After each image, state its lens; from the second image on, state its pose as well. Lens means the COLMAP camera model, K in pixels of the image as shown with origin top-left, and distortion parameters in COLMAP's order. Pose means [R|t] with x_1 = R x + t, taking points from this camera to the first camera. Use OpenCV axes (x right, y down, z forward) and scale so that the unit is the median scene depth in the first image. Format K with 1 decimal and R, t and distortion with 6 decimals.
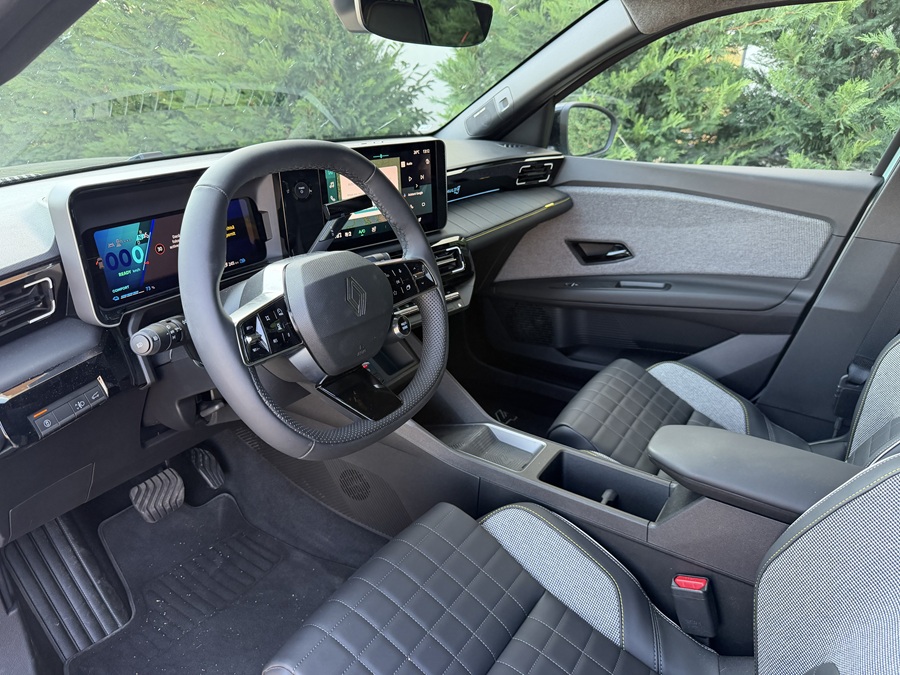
lens RADIAL K [[634.2, 0, 439.4], [0, 634.2, 337.0], [0, 0, 1]] dist [0.055458, -0.089288]
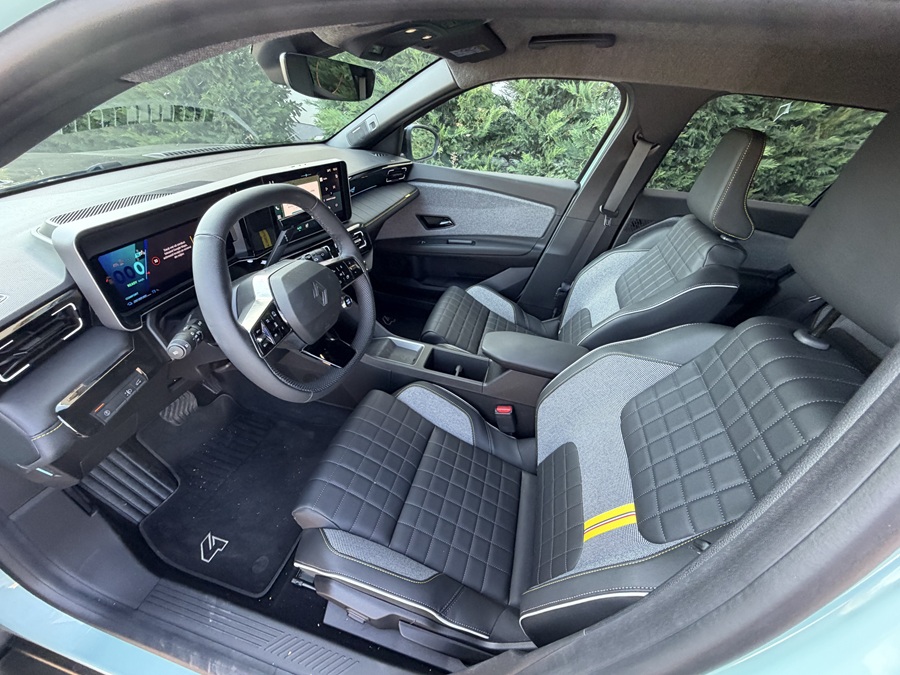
lens RADIAL K [[355.5, 0, 444.1], [0, 355.5, 334.8], [0, 0, 1]] dist [0.001256, 0.000826]
pose [[0.946711, -0.123325, 0.297539, -0.072180], [0.049843, 0.968759, 0.242945, -0.099056], [-0.318205, -0.215168, 0.923281, 0.050564]]
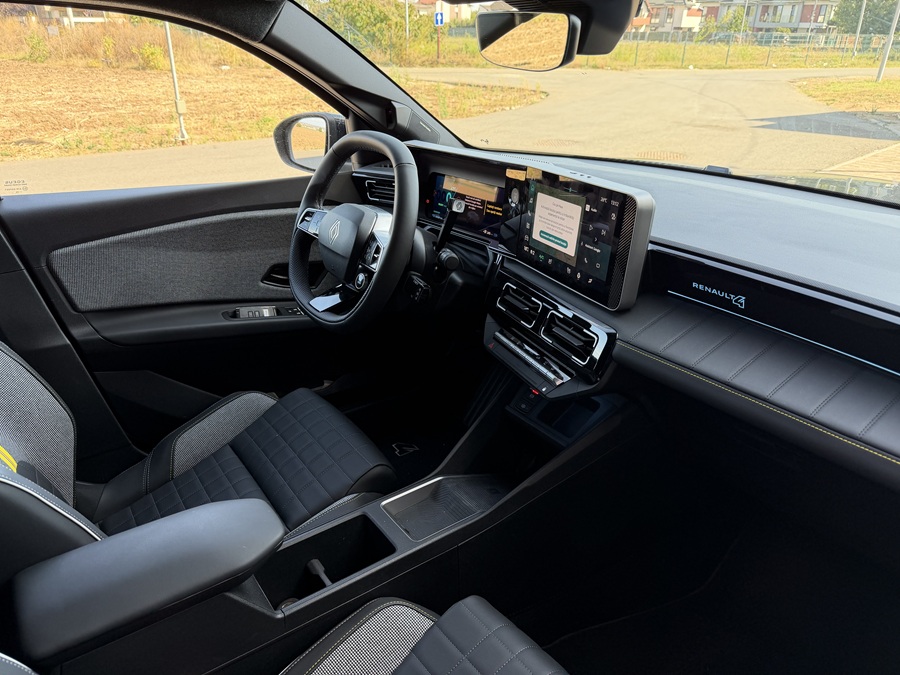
lens RADIAL K [[631.2, 0, 456.2], [0, 631.2, 336.4], [0, 0, 1]] dist [0.055836, -0.082906]
pose [[-0.357619, 0.360651, -0.861417, 0.735457], [-0.374702, 0.789498, 0.486098, -0.447457], [0.855399, 0.496613, -0.147203, 0.988899]]
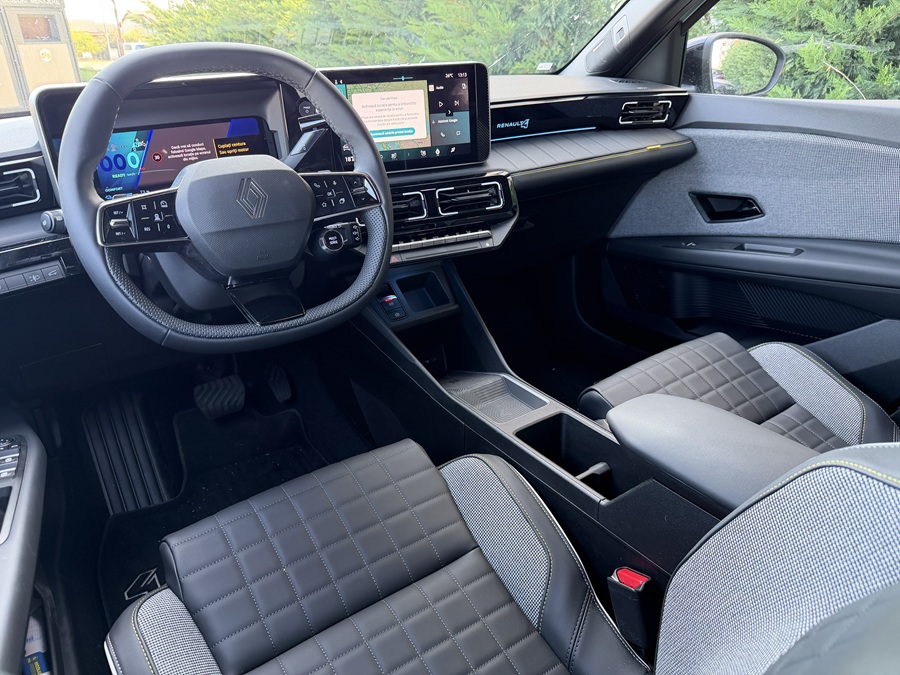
lens RADIAL K [[632.3, 0, 450.6], [0, 632.3, 333.7], [0, 0, 1]] dist [0.037621, -0.081391]
pose [[0.927138, 0.119474, -0.355163, 0.327923], [-0.106946, 0.992755, 0.054777, 0.036170], [0.359134, -0.012802, 0.933198, 0.110268]]
